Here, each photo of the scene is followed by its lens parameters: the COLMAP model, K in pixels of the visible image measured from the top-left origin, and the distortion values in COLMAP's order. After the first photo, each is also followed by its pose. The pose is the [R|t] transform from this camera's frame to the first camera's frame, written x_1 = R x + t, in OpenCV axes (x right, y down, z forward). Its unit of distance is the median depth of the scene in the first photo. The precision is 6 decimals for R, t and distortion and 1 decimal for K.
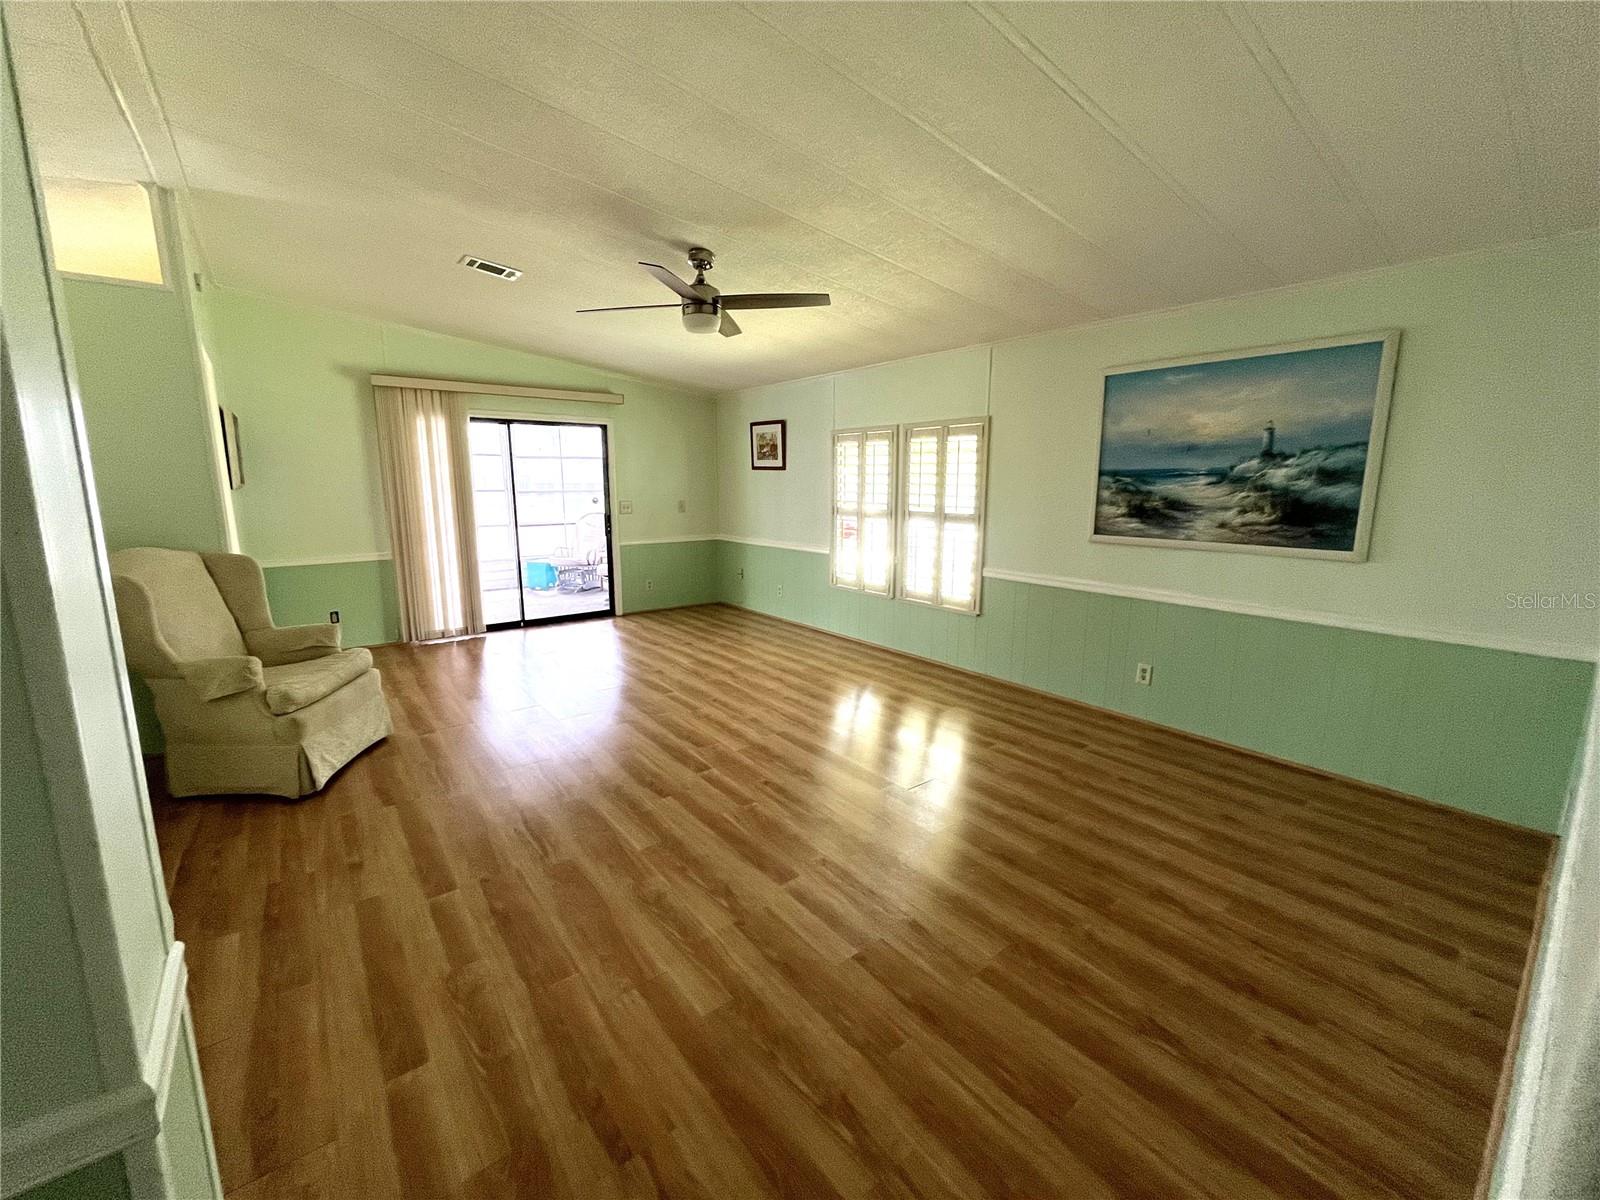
lens RADIAL K [[650.4, 0, 796.2], [0, 650.4, 586.1], [0, 0, 1]] dist [-0.004237, -0.000167]
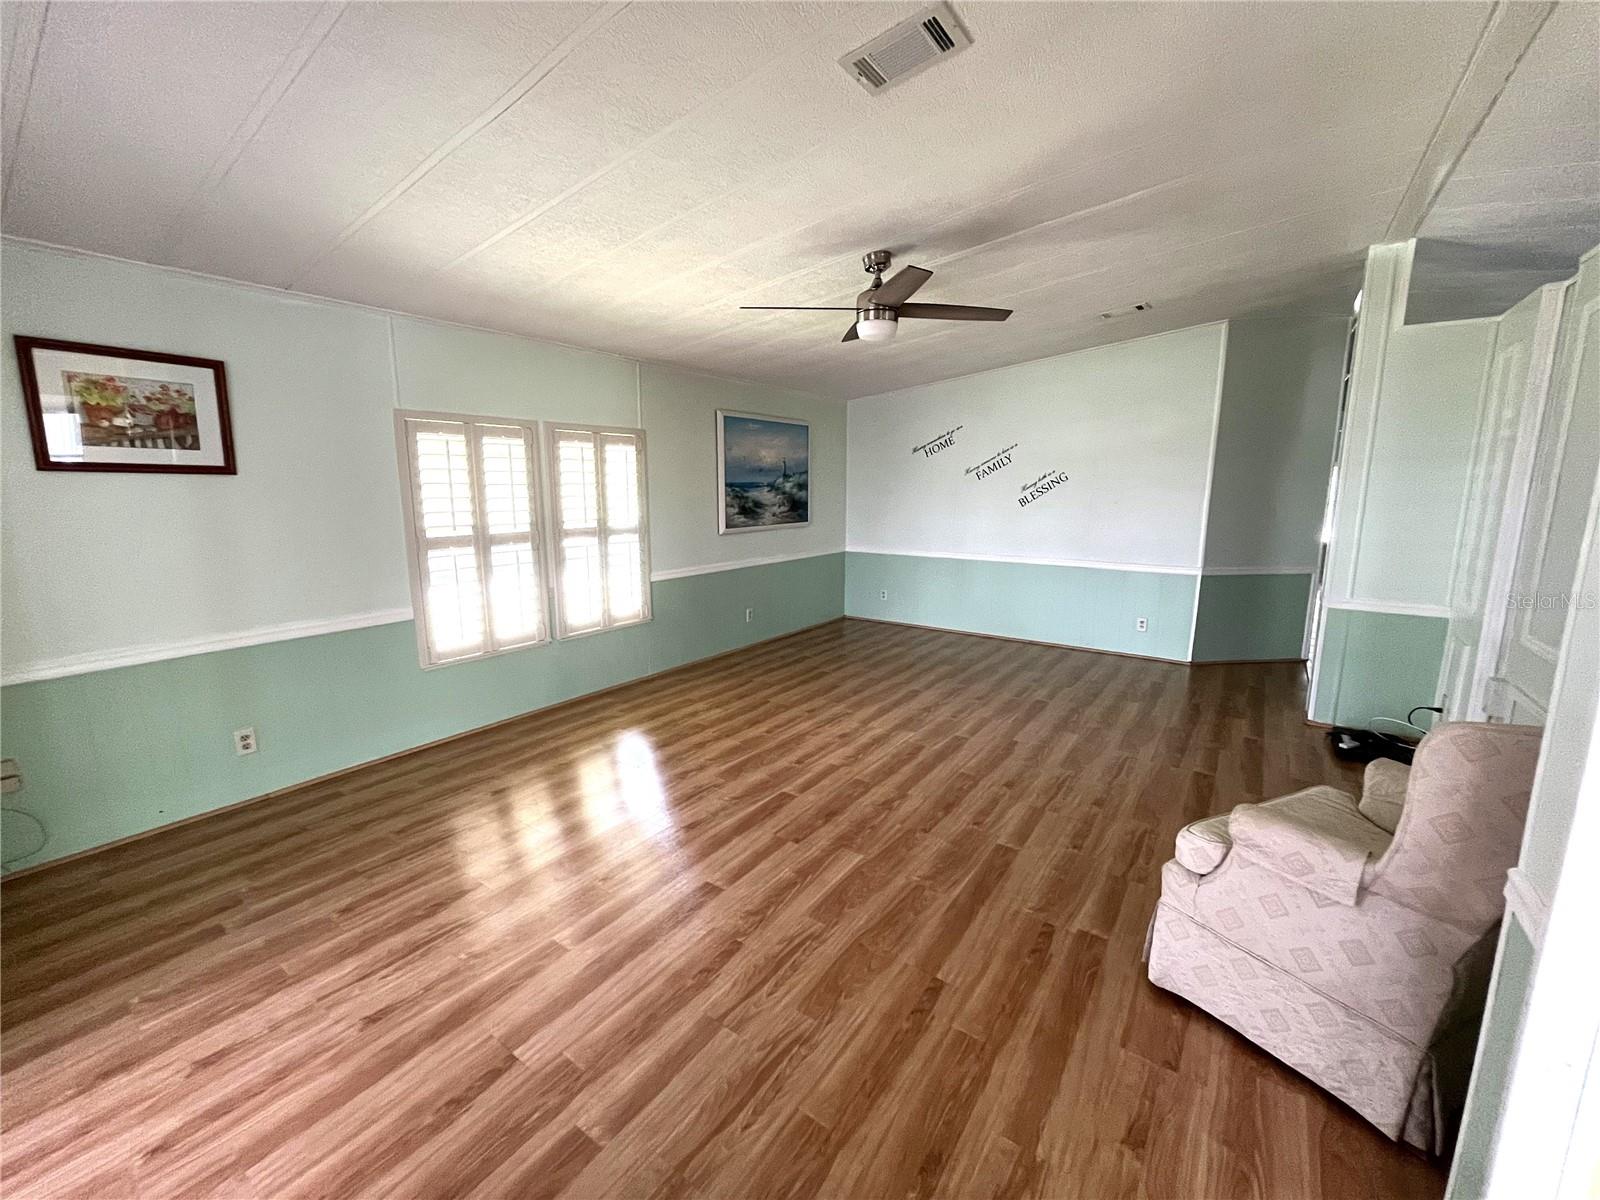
lens RADIAL K [[650.4, 0, 796.5], [0, 650.4, 597.8], [0, 0, 1]] dist [-0.004237, -0.000167]
pose [[-0.285028, -0.167832, 0.943712, -0.881052], [0.154547, 0.963623, 0.218050, -0.208739], [-0.945978, 0.207998, -0.248721, 1.184771]]
